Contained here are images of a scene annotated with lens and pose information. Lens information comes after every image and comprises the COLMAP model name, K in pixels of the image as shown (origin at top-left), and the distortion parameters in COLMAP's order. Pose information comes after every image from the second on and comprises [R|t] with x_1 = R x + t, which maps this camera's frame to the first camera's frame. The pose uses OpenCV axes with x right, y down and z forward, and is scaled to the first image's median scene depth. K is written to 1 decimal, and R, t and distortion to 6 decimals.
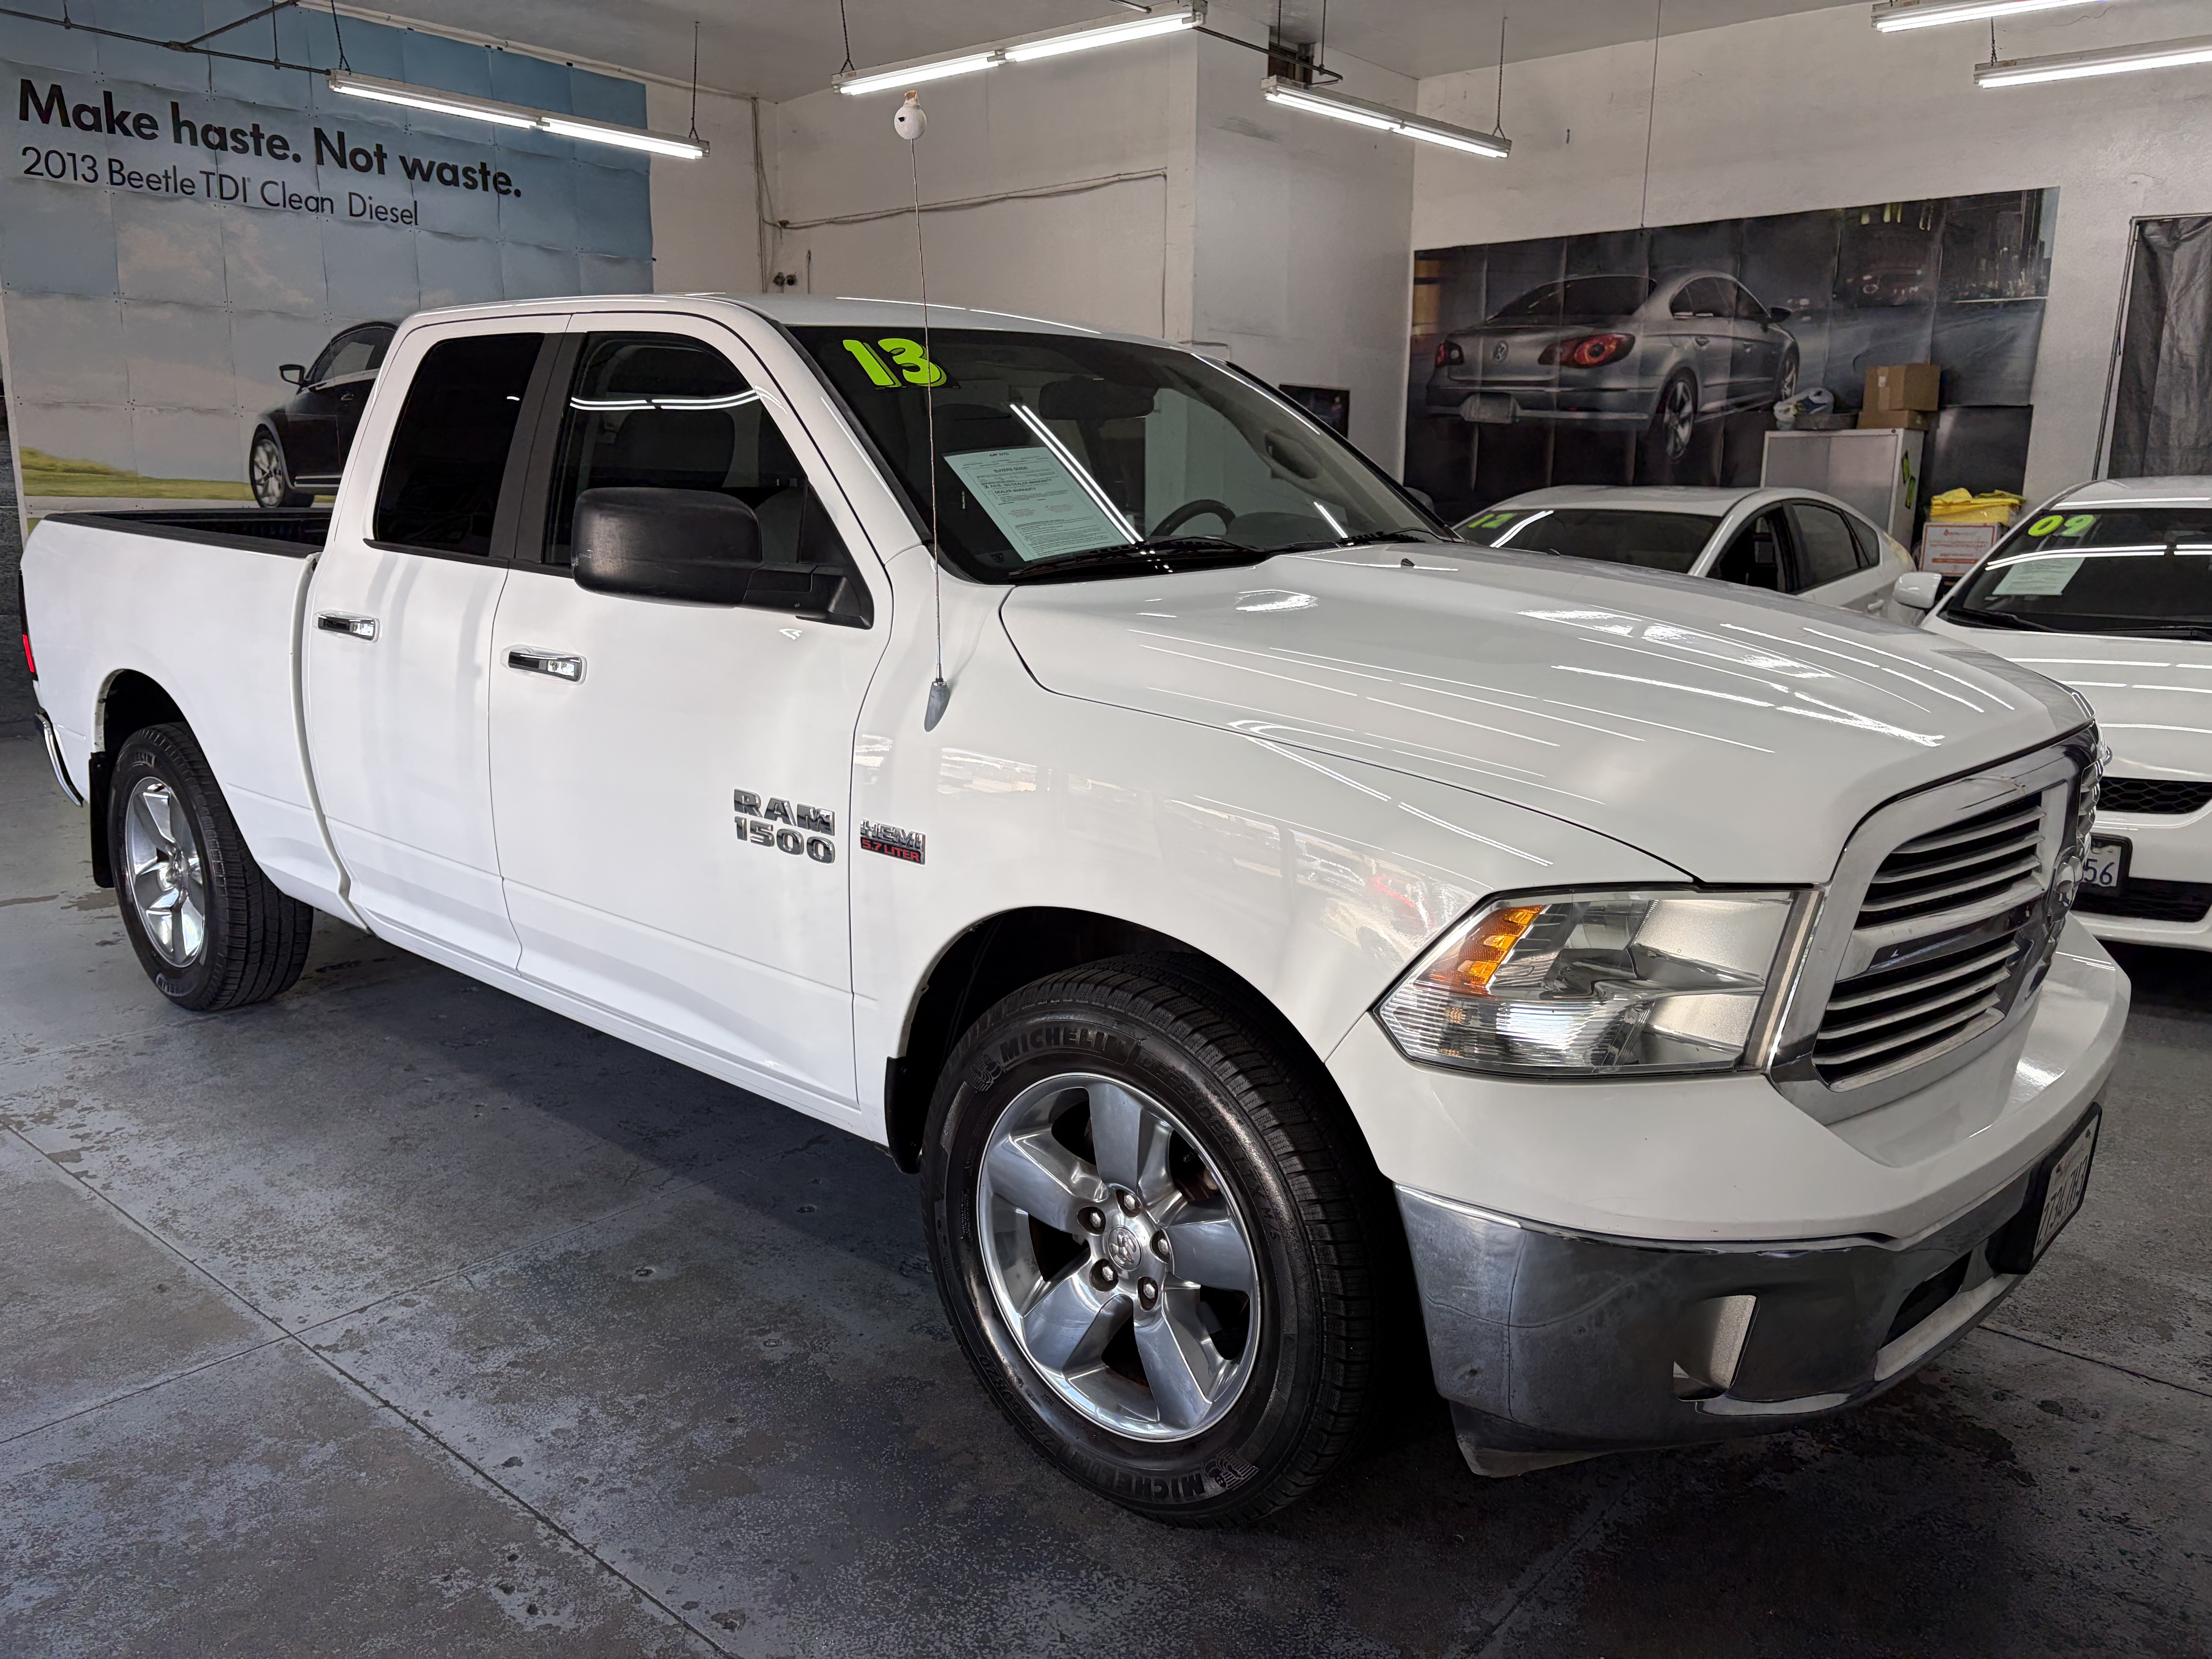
lens RADIAL K [[1673.9, 0, 1091.7], [0, 1673.9, 827.7], [0, 0, 1]] dist [0.044906, -0.045335]
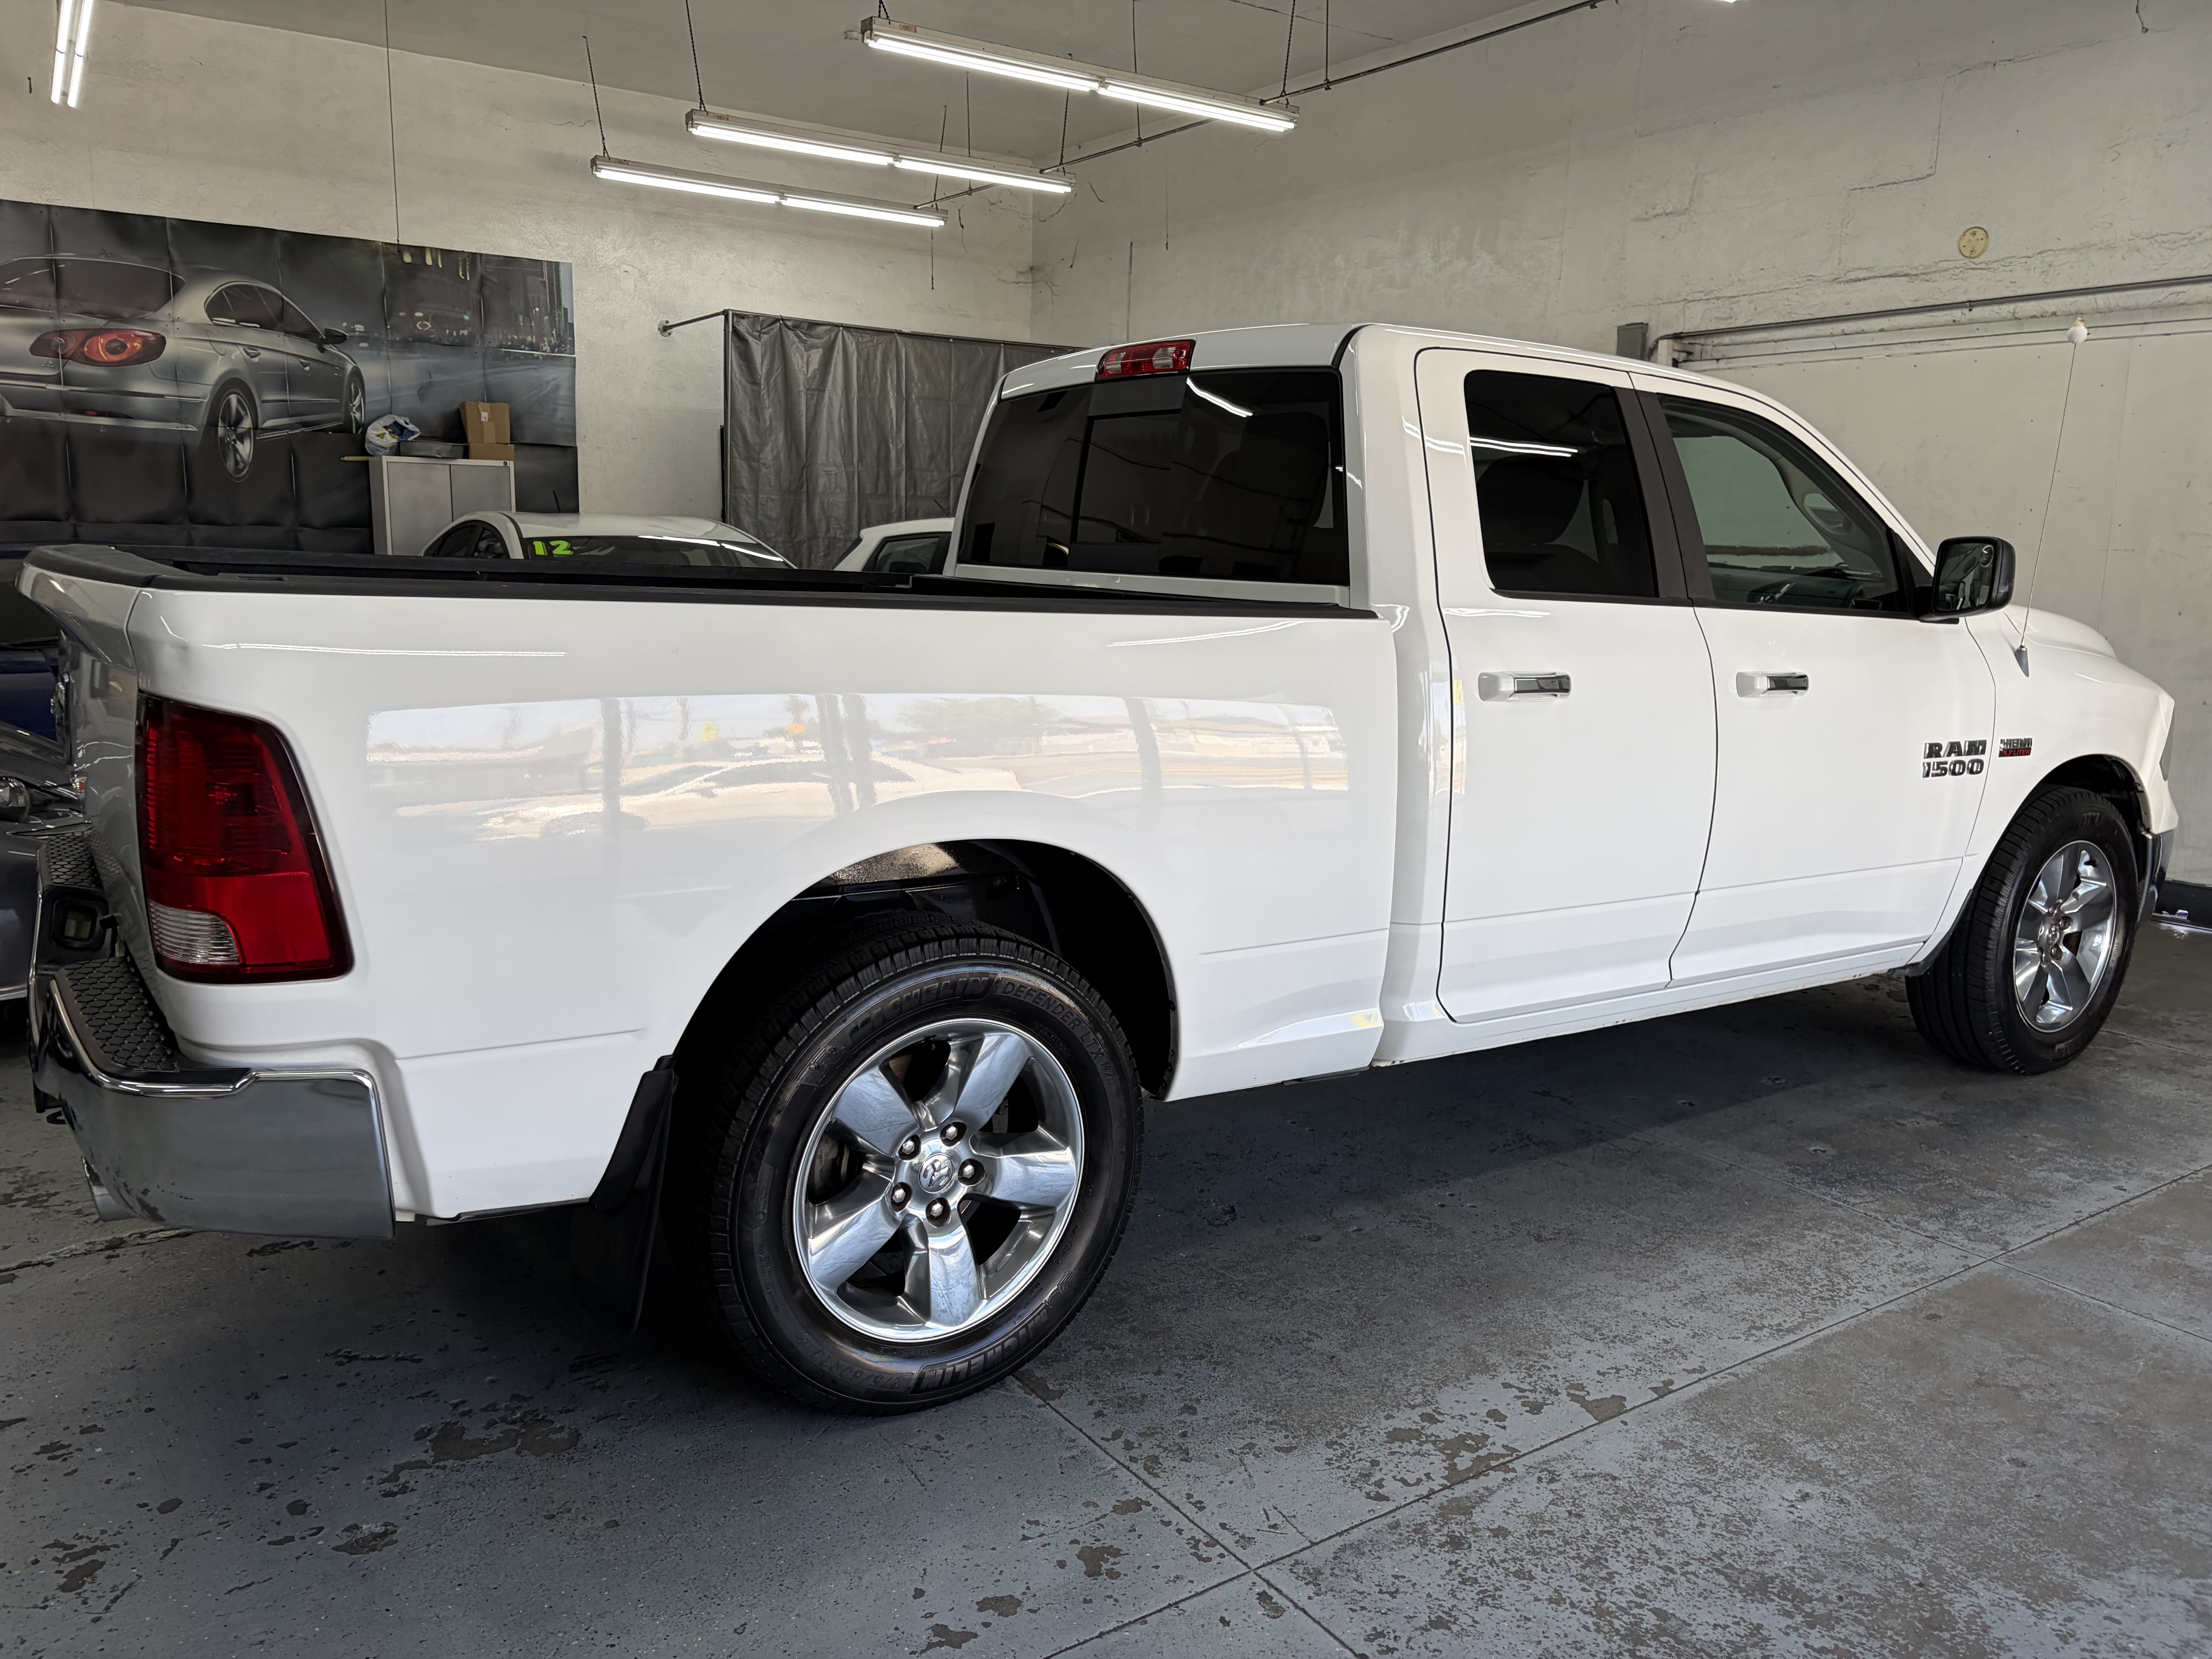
lens RADIAL K [[1673.9, 0, 1099.3], [0, 1673.9, 817.3], [0, 0, 1]] dist [0.044906, -0.045335]
pose [[0.247905, -0.163239, 0.954932, -0.612124], [0.176882, 0.976760, 0.121051, -0.089801], [-0.952500, 0.138901, 0.271018, 0.444134]]
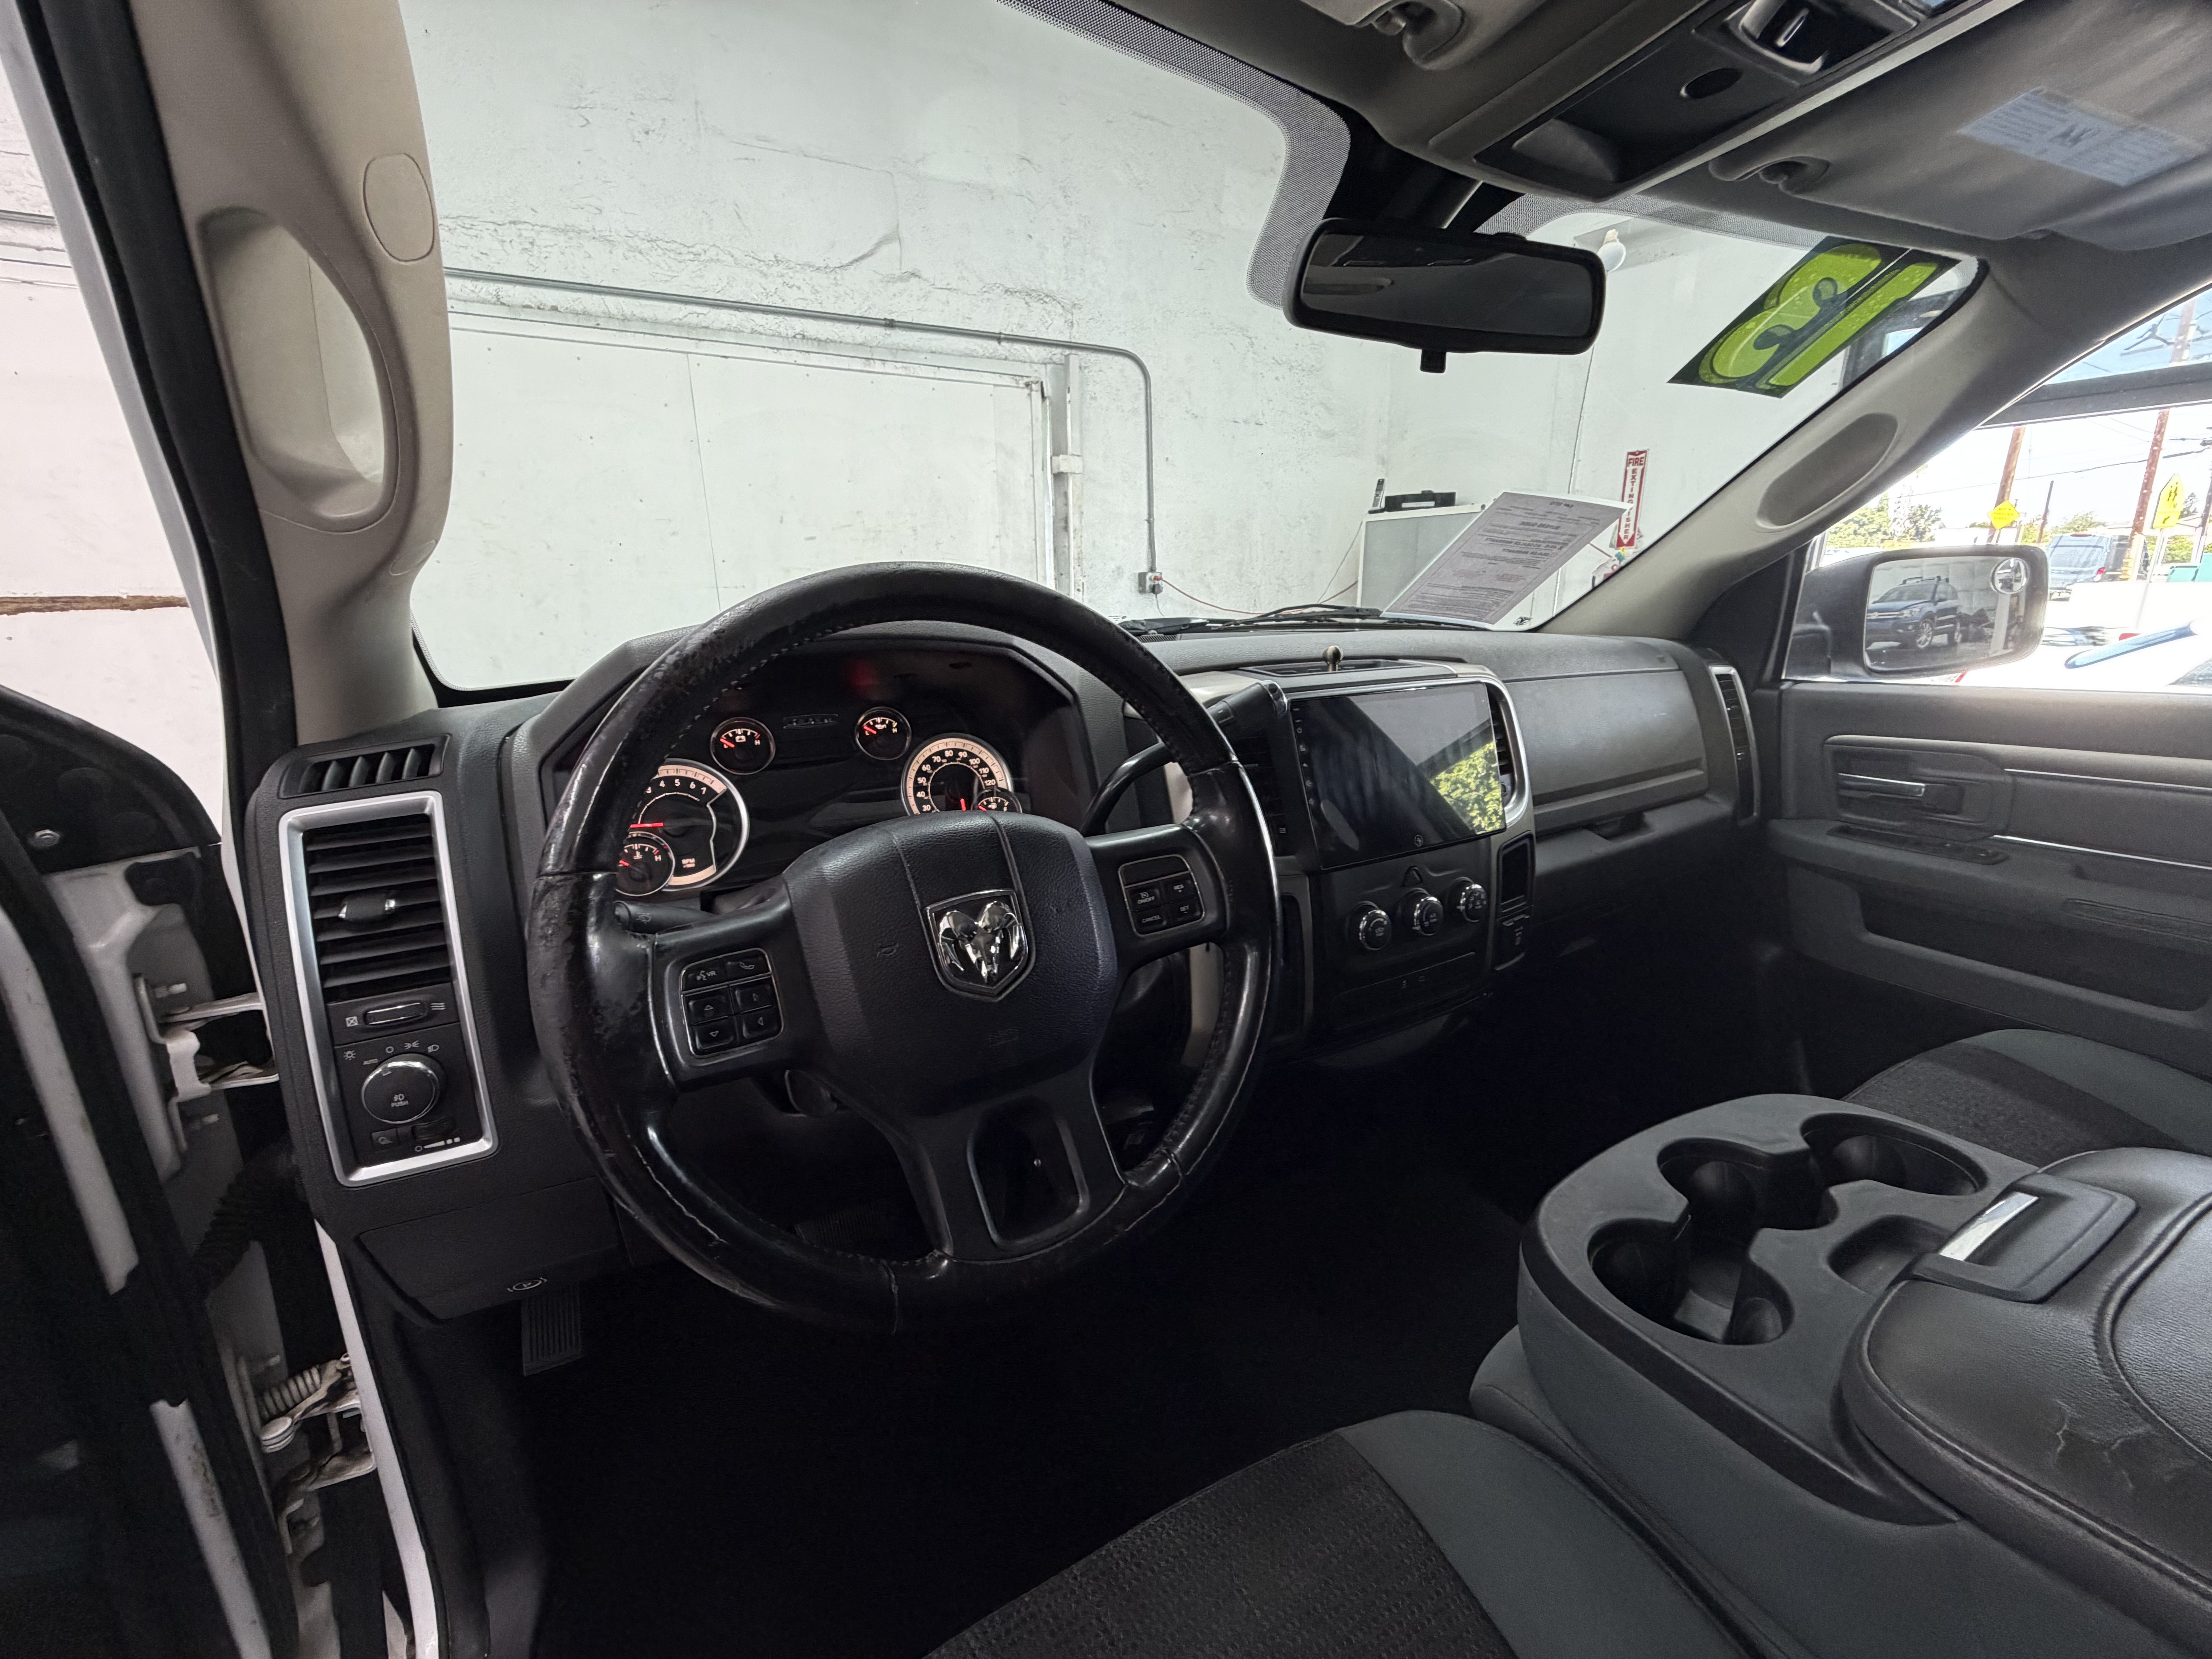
lens RADIAL K [[875.7, 0, 1112.5], [0, 875.7, 824.5], [0, 0, 1]] dist [0.003376, -0.000471]
pose [[-0.943424, -0.078896, 0.322066, -0.002362], [0.078412, 0.890652, 0.447874, -0.102127], [-0.322184, 0.447789, -0.834076, 0.518329]]
